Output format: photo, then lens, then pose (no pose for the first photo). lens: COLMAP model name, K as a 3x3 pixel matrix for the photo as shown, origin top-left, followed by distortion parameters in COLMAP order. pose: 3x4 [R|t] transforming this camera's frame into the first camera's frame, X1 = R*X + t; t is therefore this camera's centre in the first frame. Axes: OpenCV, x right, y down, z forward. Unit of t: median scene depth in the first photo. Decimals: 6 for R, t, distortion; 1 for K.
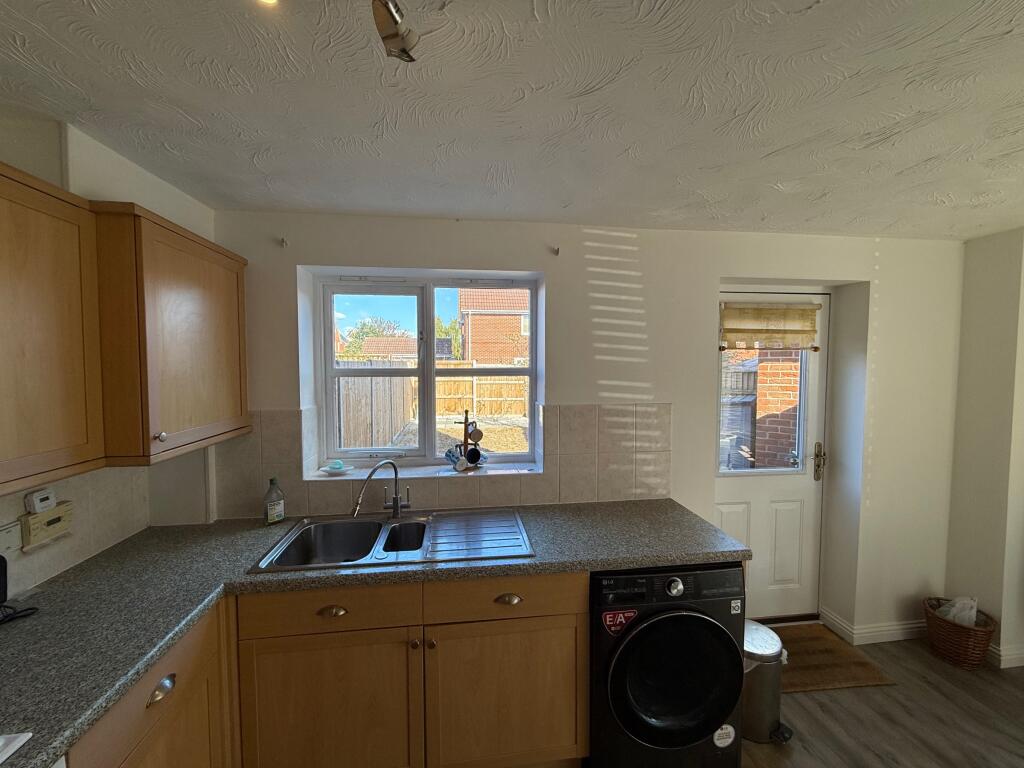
lens RADIAL K [[409.7, 0, 508.5], [0, 409.7, 383.0], [0, 0, 1]] dist [-0.001102, -0.000330]
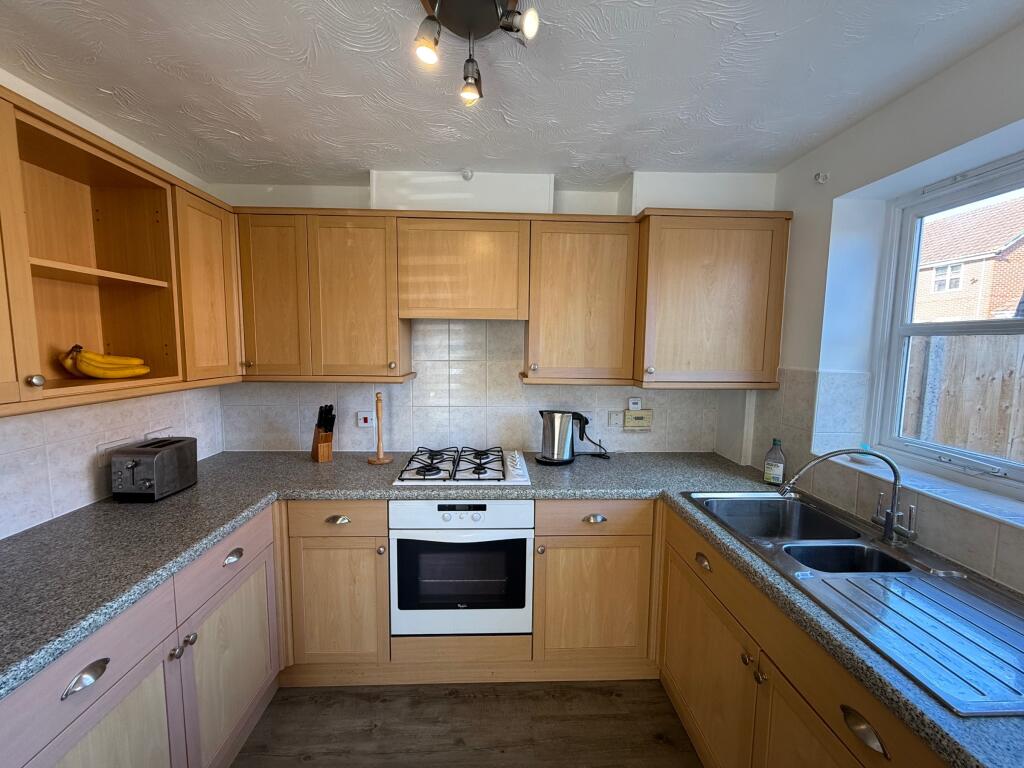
lens RADIAL K [[409.7, 0, 508.5], [0, 409.7, 383.0], [0, 0, 1]] dist [-0.001102, -0.000330]
pose [[-0.087909, 0.099034, -0.991193, 0.459620], [-0.056753, 0.992931, 0.104241, 0.041240], [0.994510, 0.065417, -0.081667, 0.478488]]
